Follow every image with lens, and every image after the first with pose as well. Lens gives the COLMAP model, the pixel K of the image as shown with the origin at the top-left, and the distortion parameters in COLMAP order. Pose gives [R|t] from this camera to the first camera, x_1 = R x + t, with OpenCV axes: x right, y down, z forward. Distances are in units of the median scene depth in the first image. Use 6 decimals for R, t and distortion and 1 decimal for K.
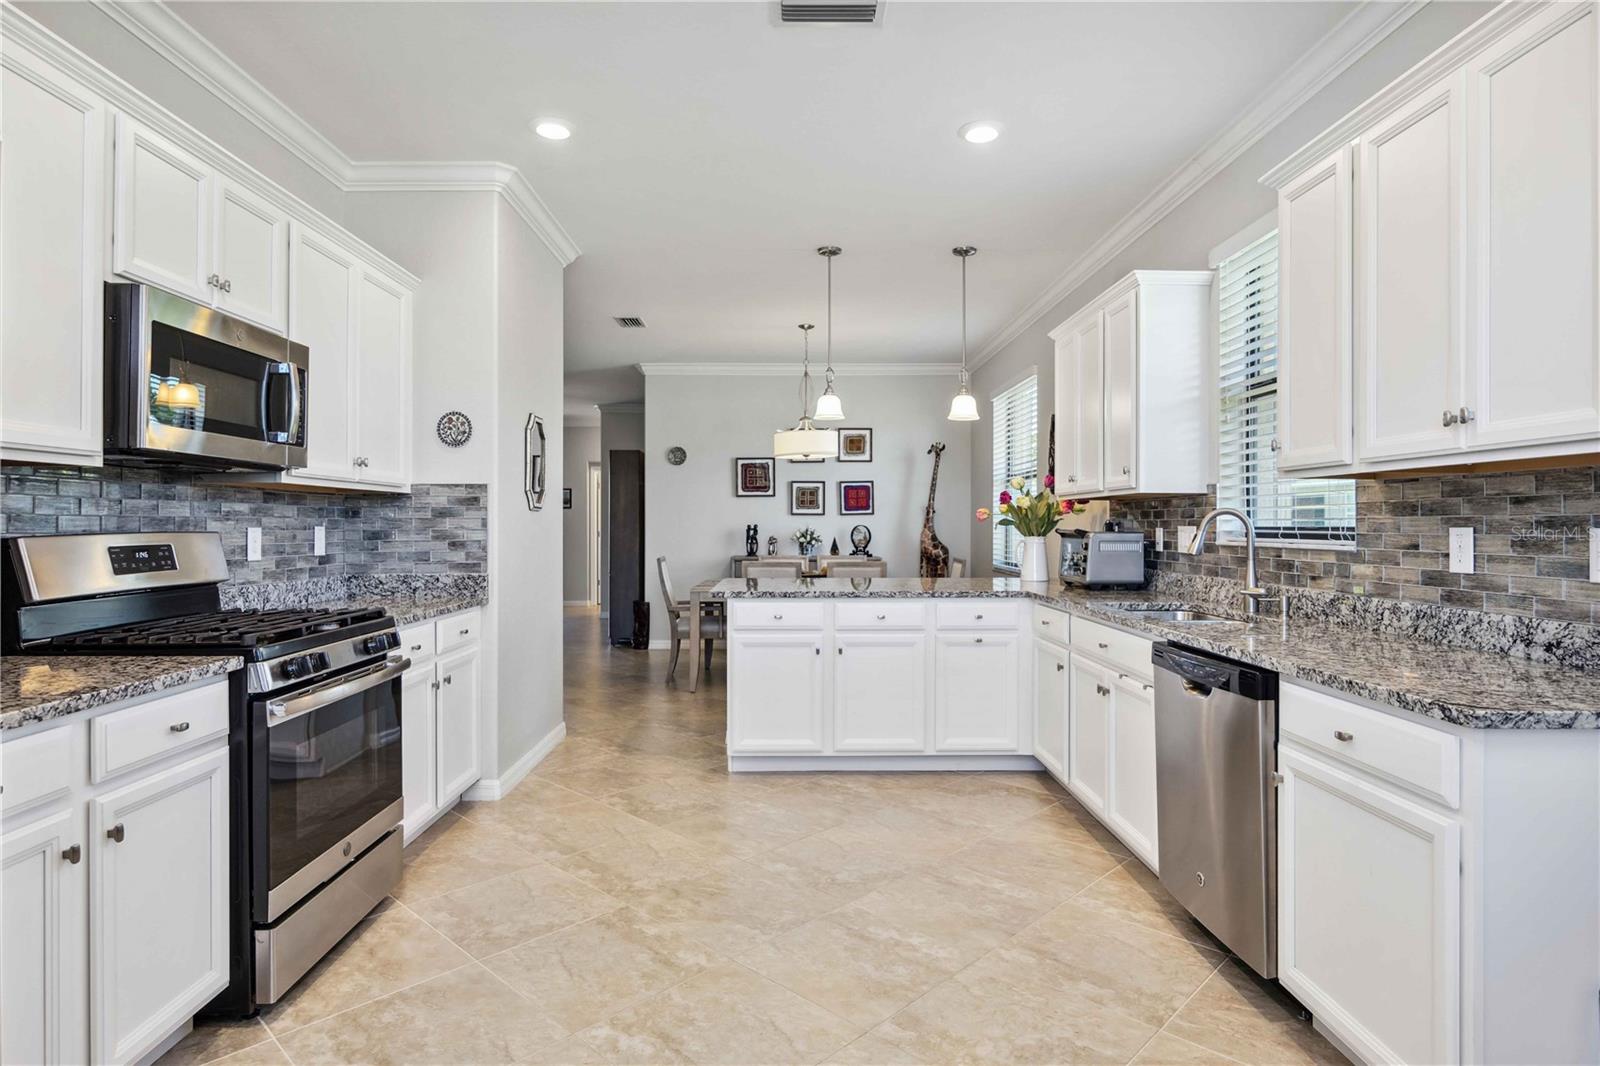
lens RADIAL K [[862.6, 0, 802.1], [0, 862.6, 521.1], [0, 0, 1]] dist [-0.002767, -0.002837]
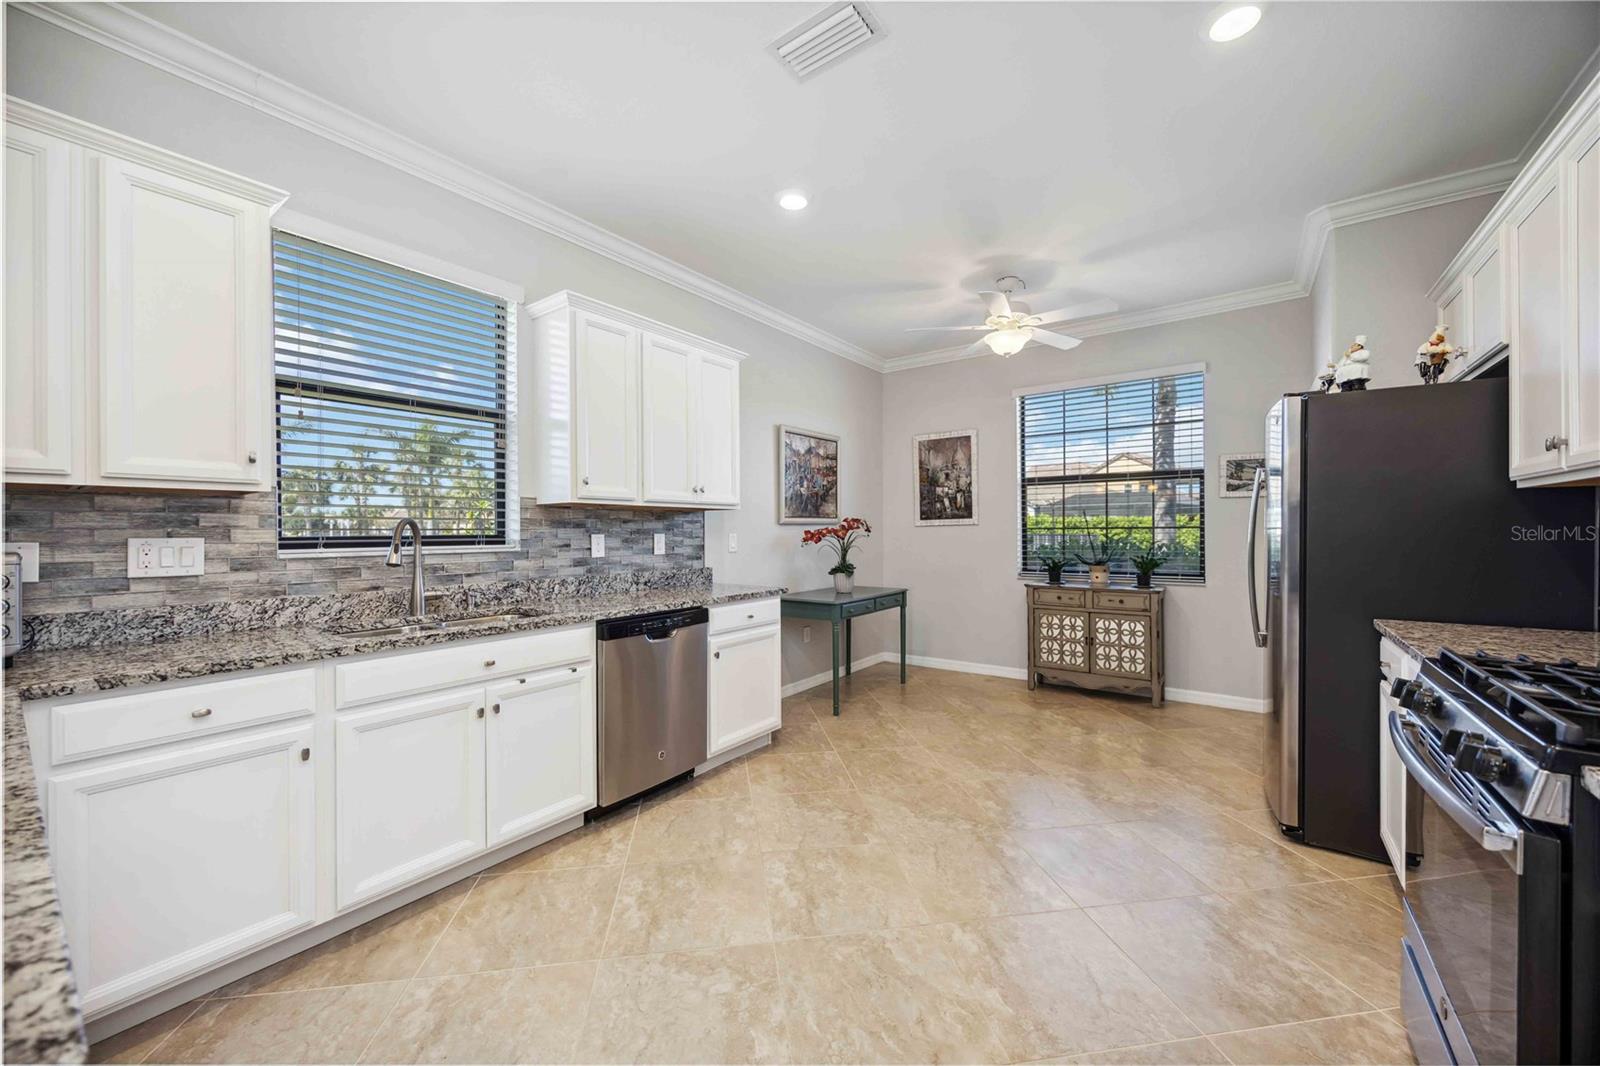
lens RADIAL K [[604.4, 0, 800.9], [0, 604.4, 532.4], [0, 0, 1]] dist [-0.005757, -0.001524]
pose [[-0.793292, 0.001235, 0.608840, -0.284621], [0.001660, 0.999999, 0.000135, 0.002404], [-0.608839, 0.001118, -0.793293, 1.162575]]
